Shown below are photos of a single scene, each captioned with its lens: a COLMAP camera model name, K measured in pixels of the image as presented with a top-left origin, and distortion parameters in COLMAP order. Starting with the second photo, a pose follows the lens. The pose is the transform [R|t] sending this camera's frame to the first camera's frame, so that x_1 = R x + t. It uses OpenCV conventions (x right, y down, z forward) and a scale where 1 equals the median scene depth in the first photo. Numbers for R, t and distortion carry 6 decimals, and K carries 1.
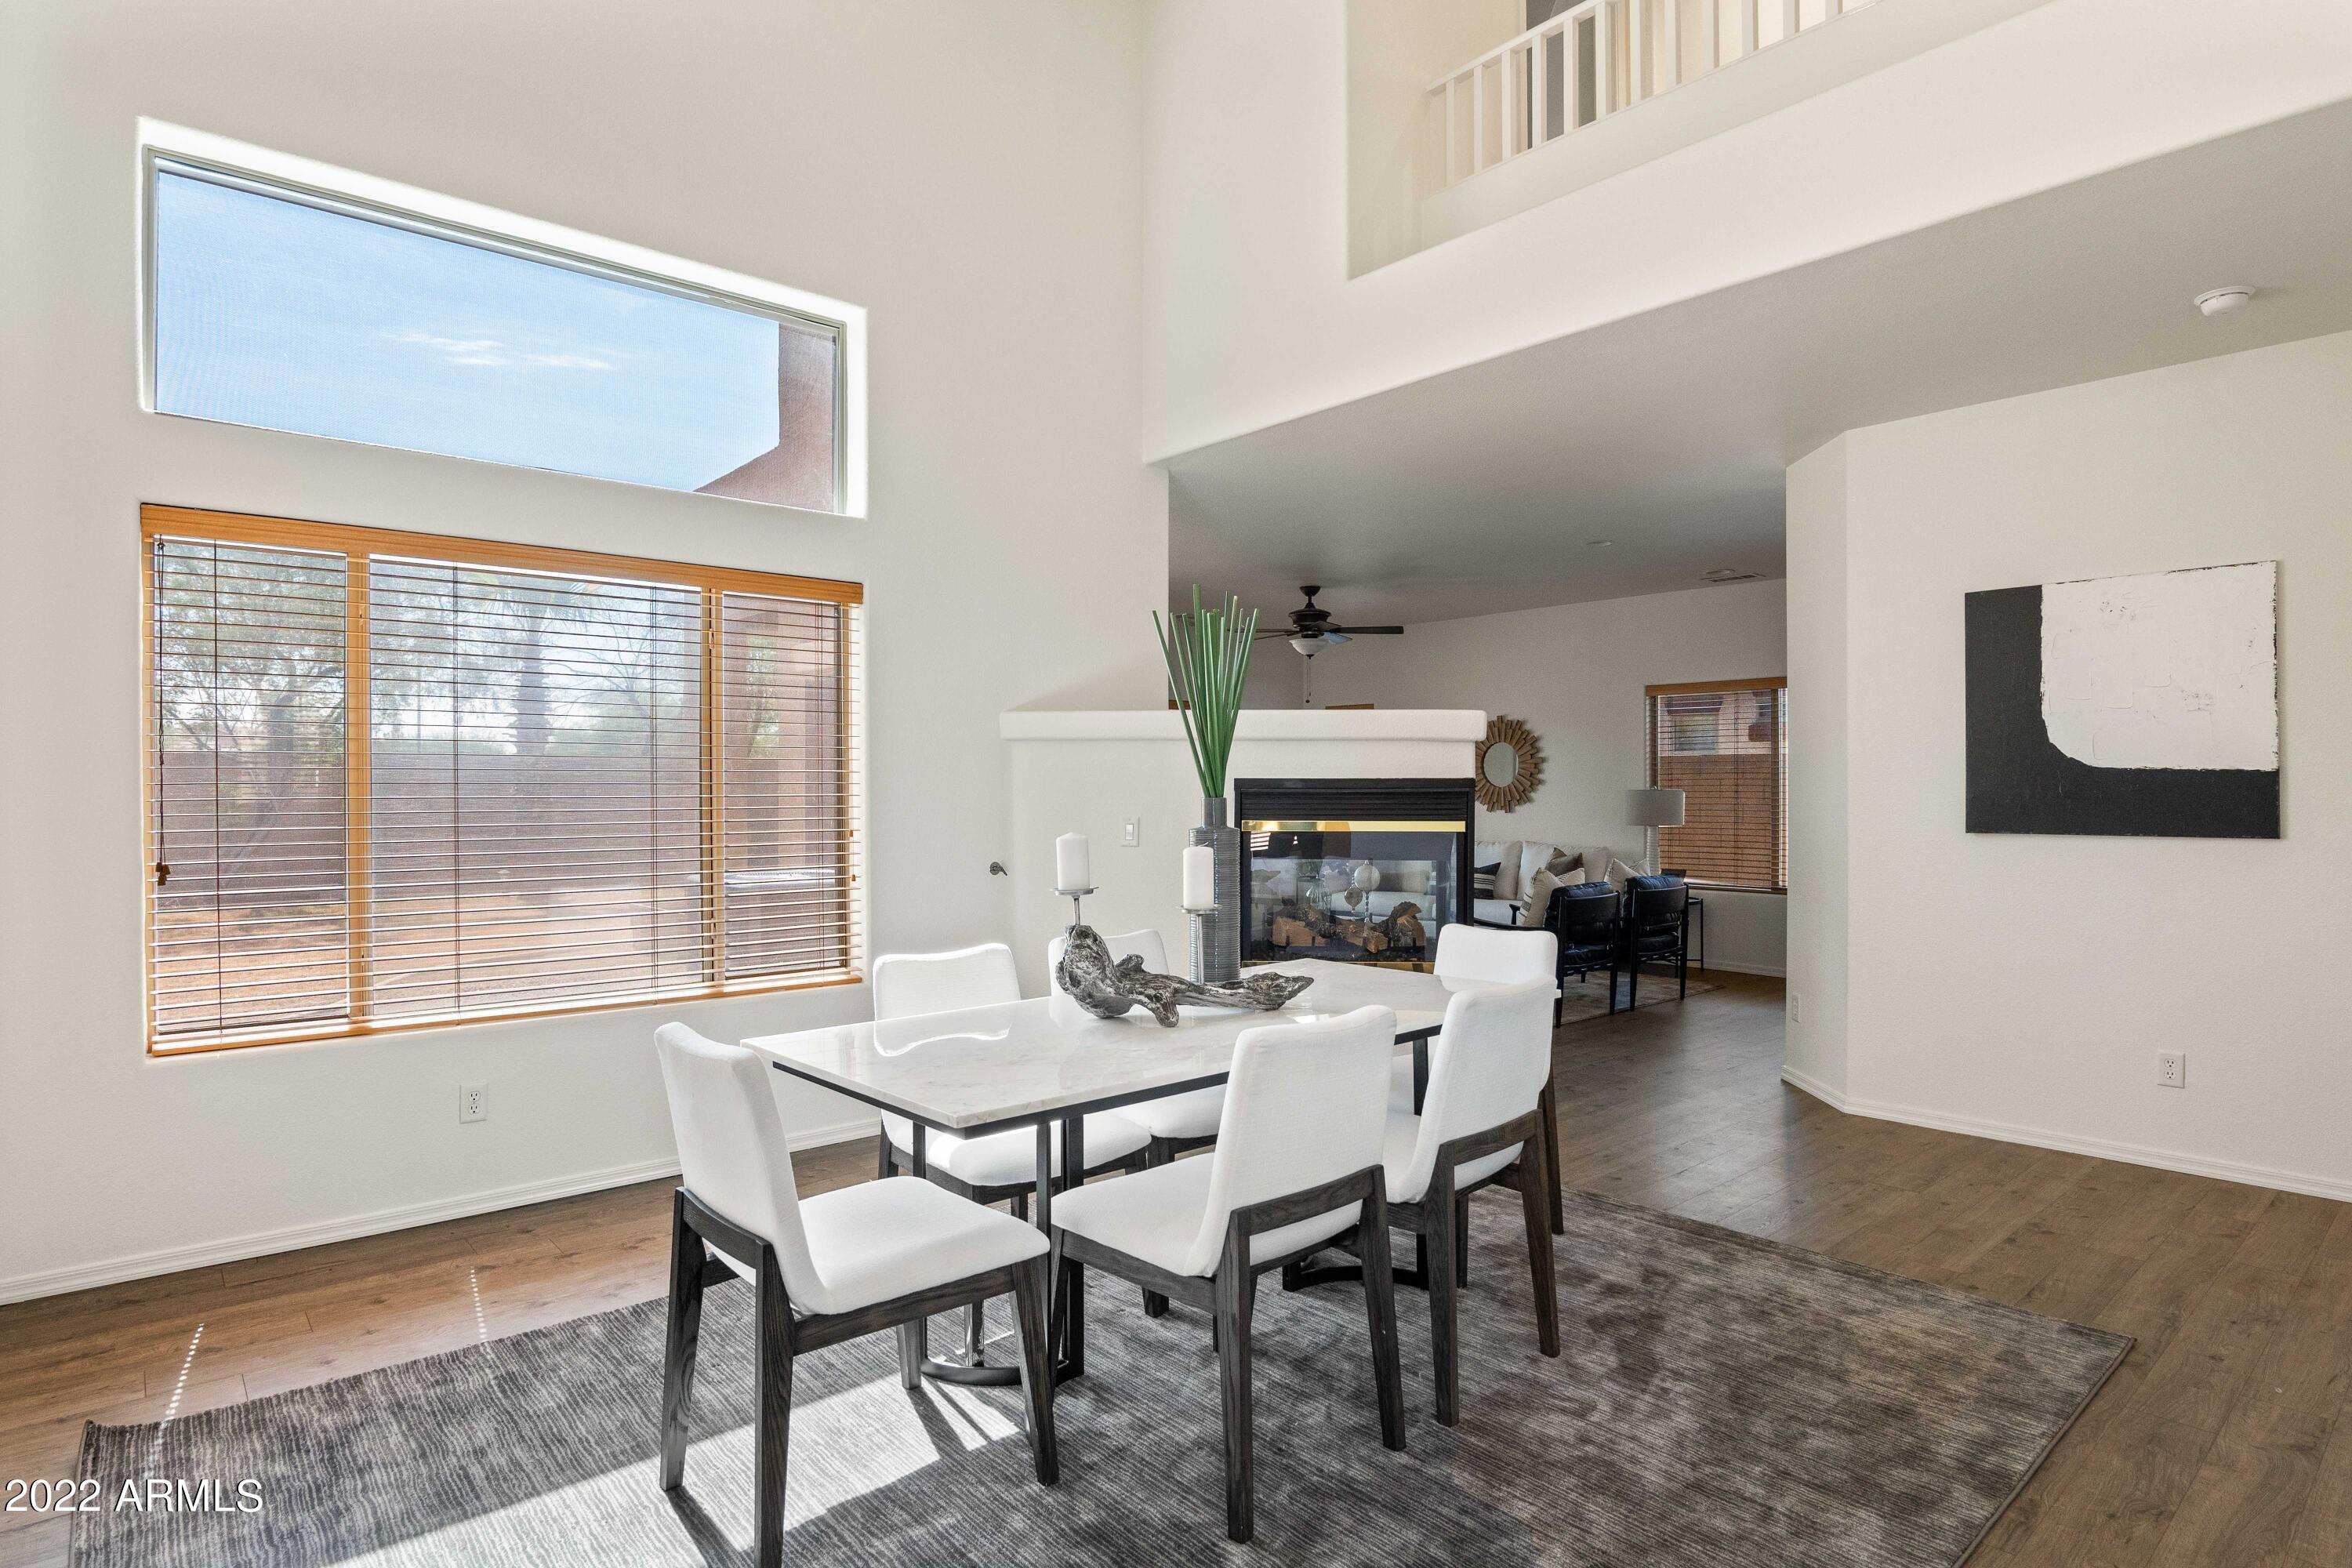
lens RADIAL K [[1170.6, 0, 1176.0], [0, 1170.6, 784.0], [0, 0, 1]] dist [-0.000111, 0.000150]
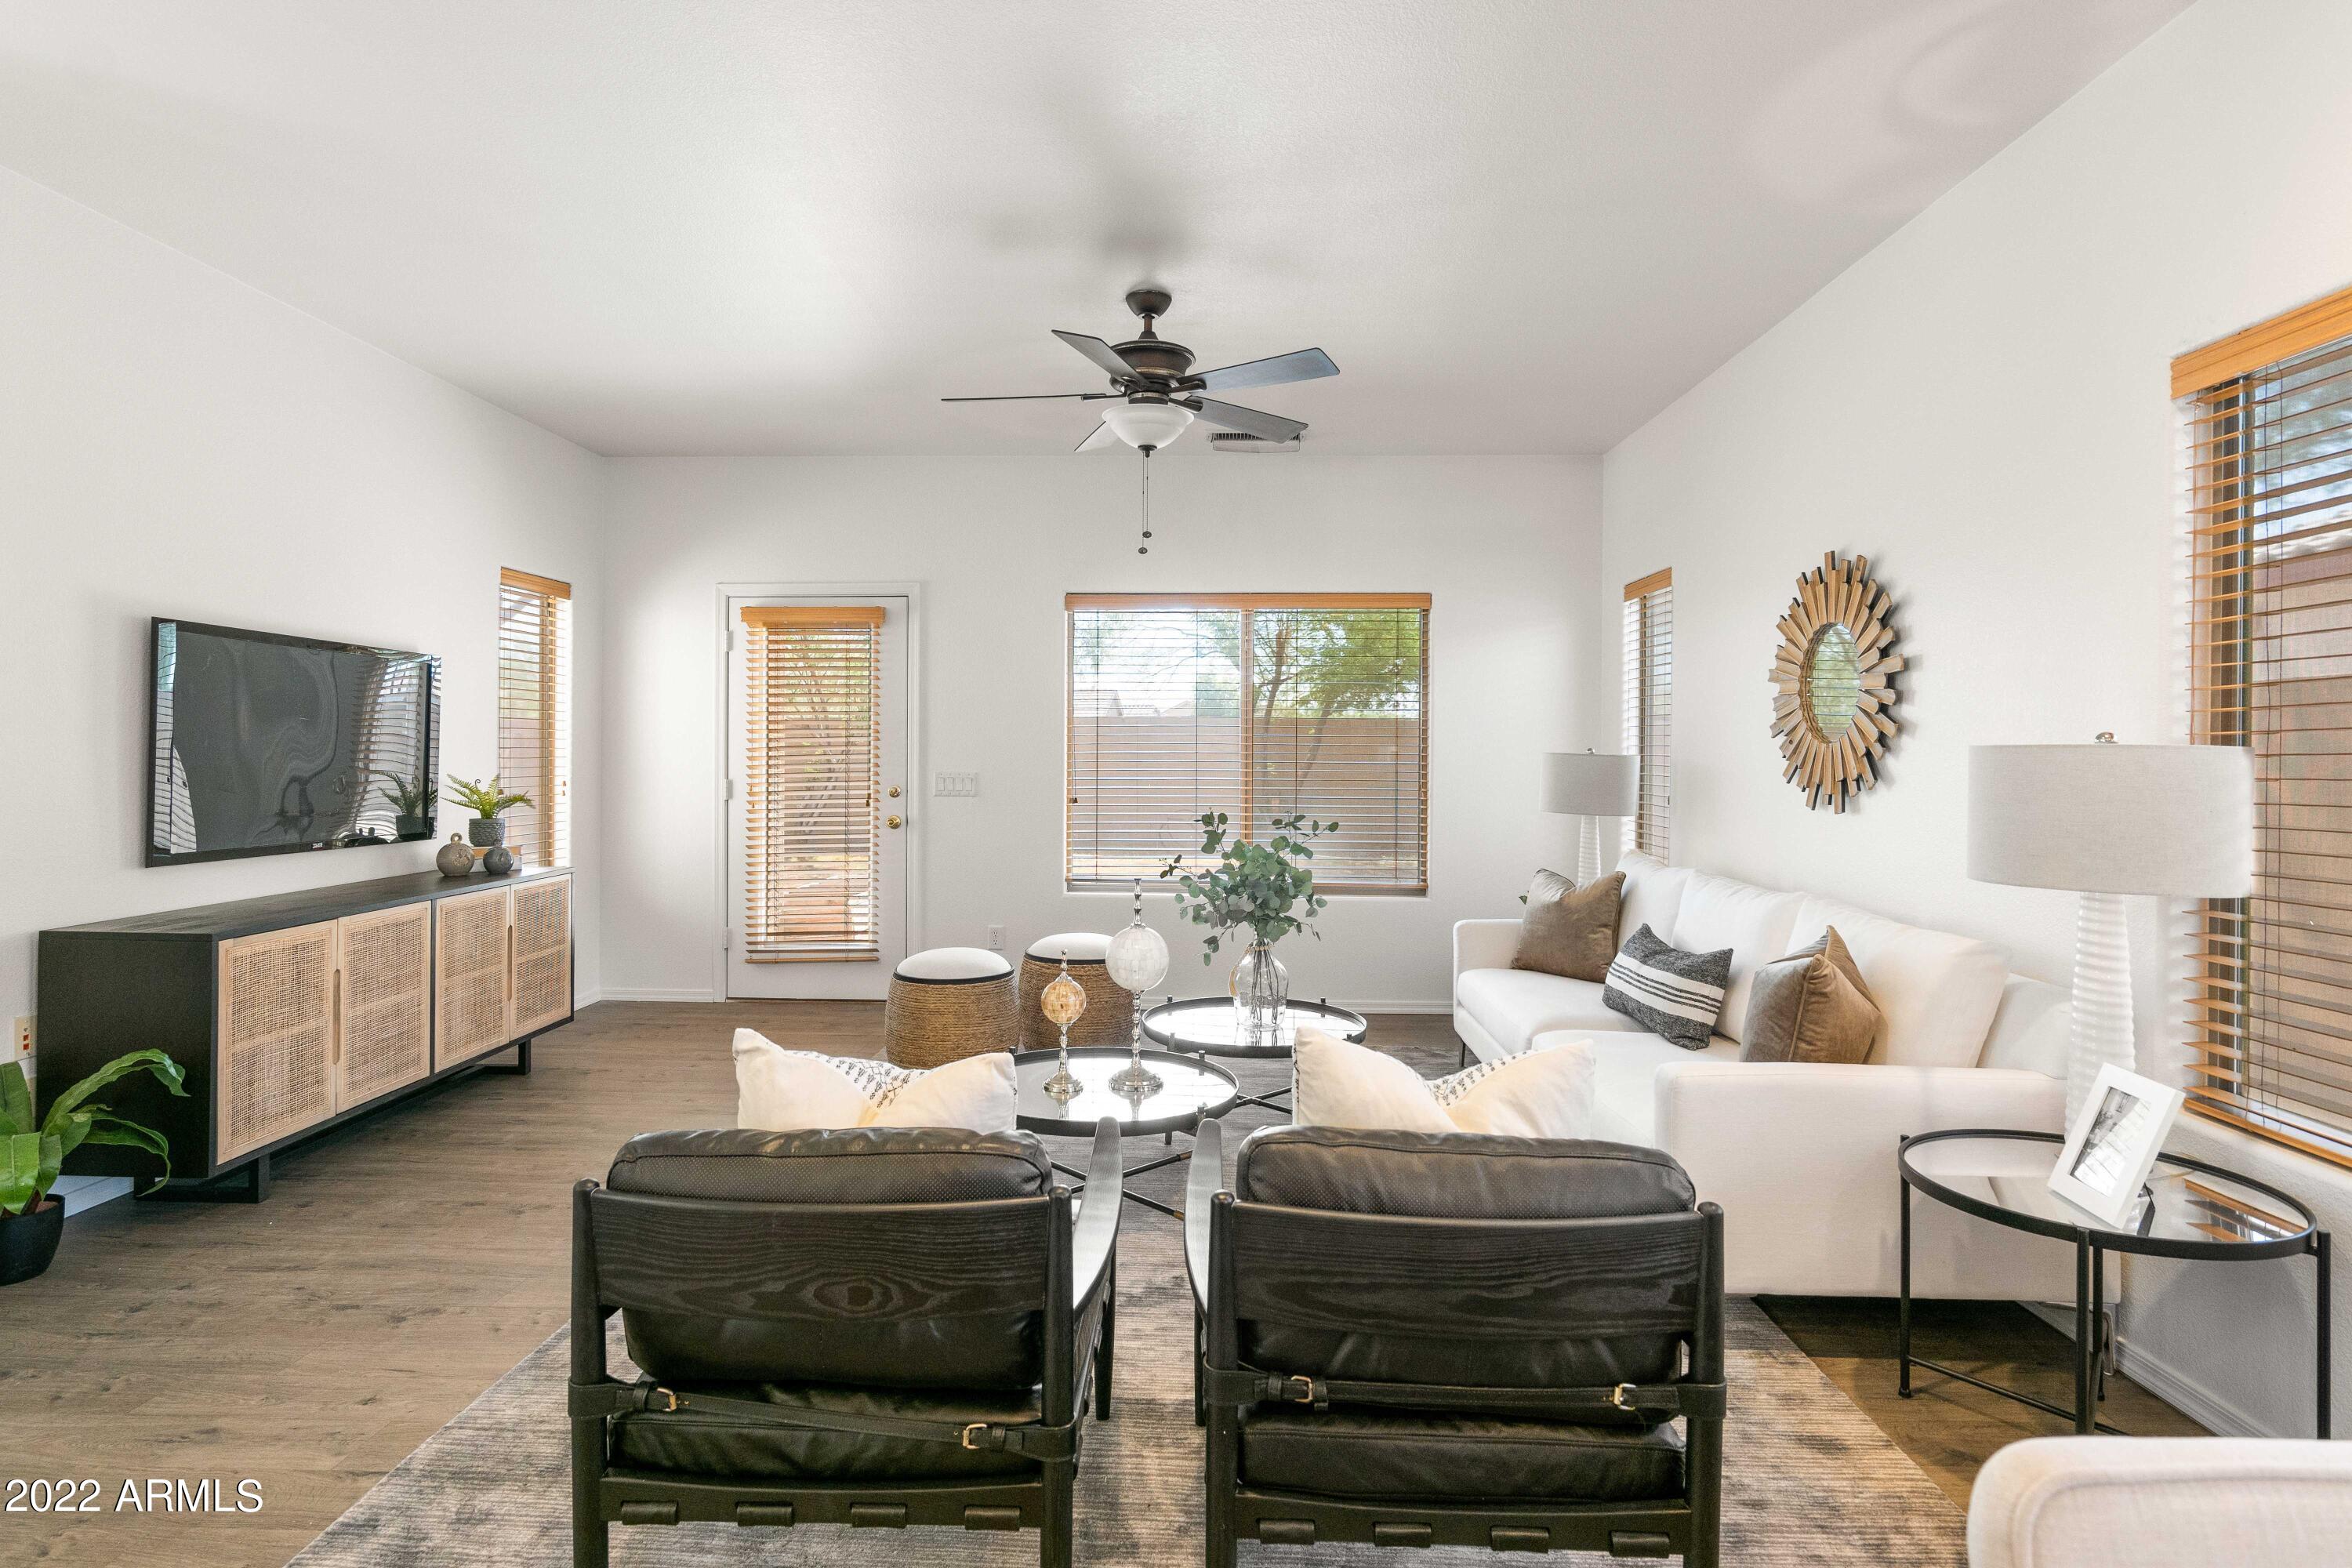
lens RADIAL K [[1179.5, 0, 1186.0], [0, 1179.5, 764.0], [0, 0, 1]] dist [-0.000094, 0.000558]
pose [[0.761181, 0.009817, -0.648465, 0.391682], [-0.005172, 0.999946, 0.009068, 0.007457], [0.648519, -0.003549, 0.761190, 0.611238]]
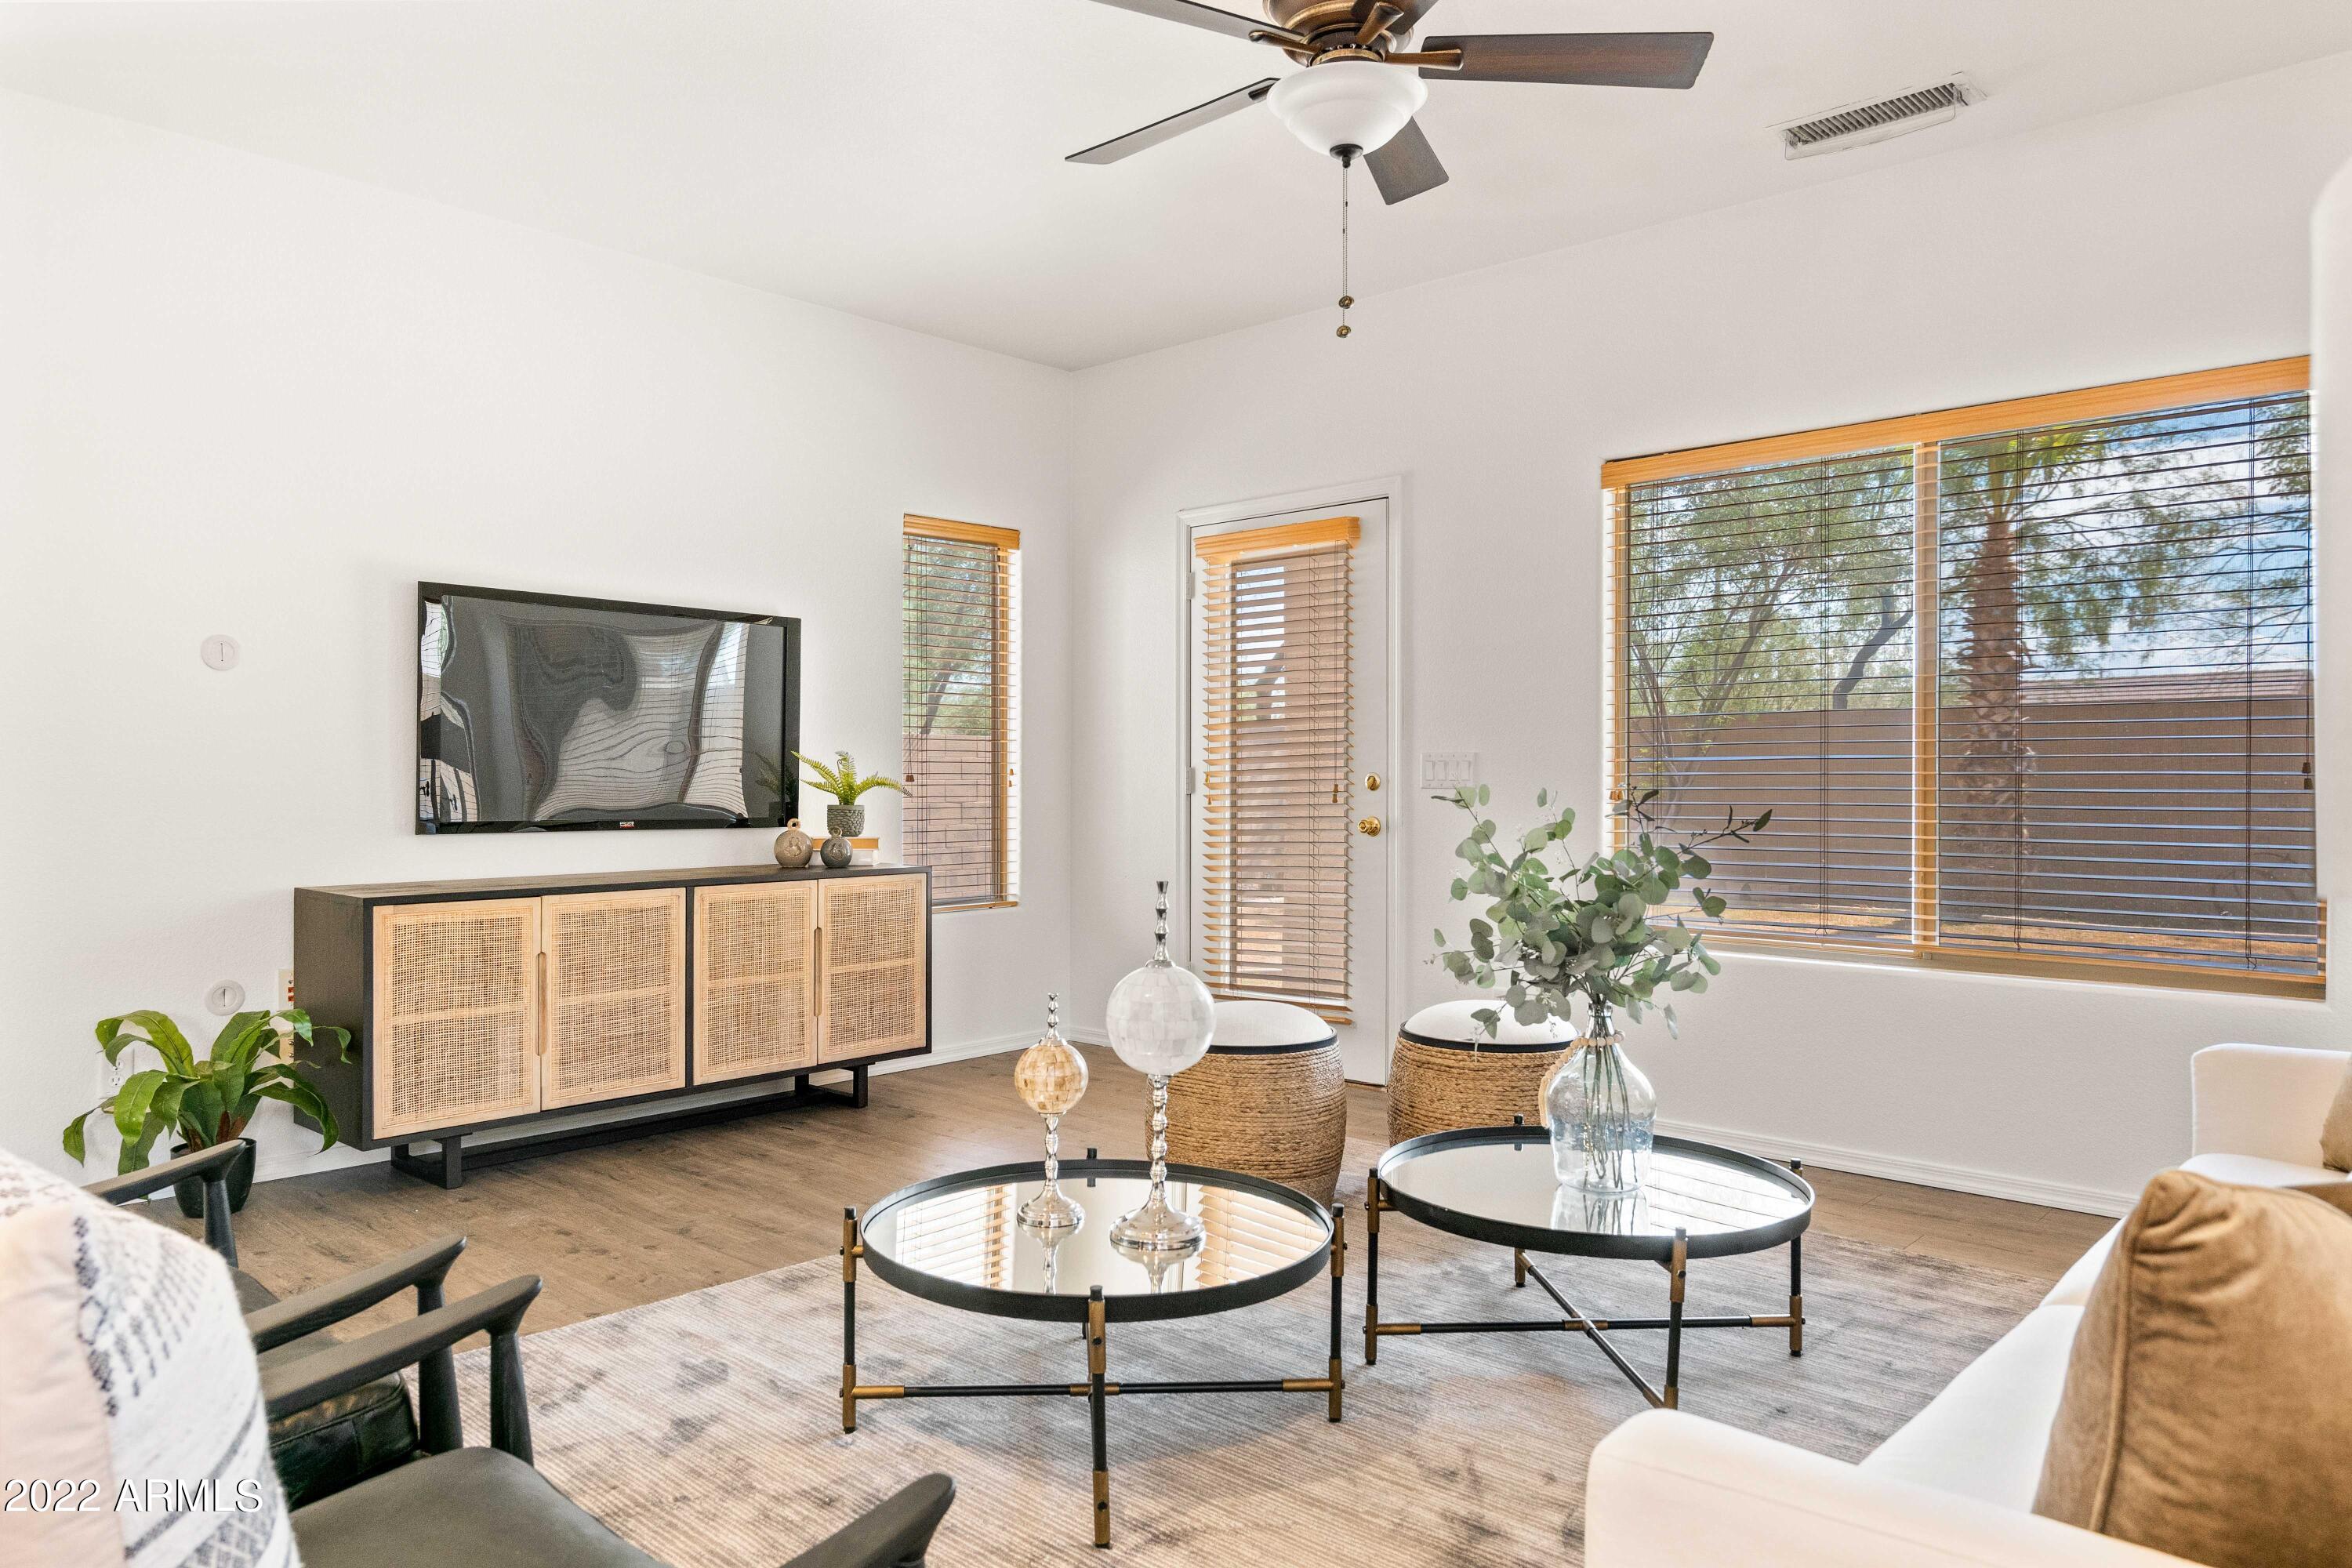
lens RADIAL K [[1546.0, 0, 1176.0], [0, 1546.0, 784.0], [0, 0, 1]] dist [-0.000351, 0.000640]
pose [[0.159282, 0.004106, -0.987225, 0.418140], [0.003052, 0.999985, 0.004651, 0.027893], [0.987228, -0.003754, 0.159267, 0.841181]]
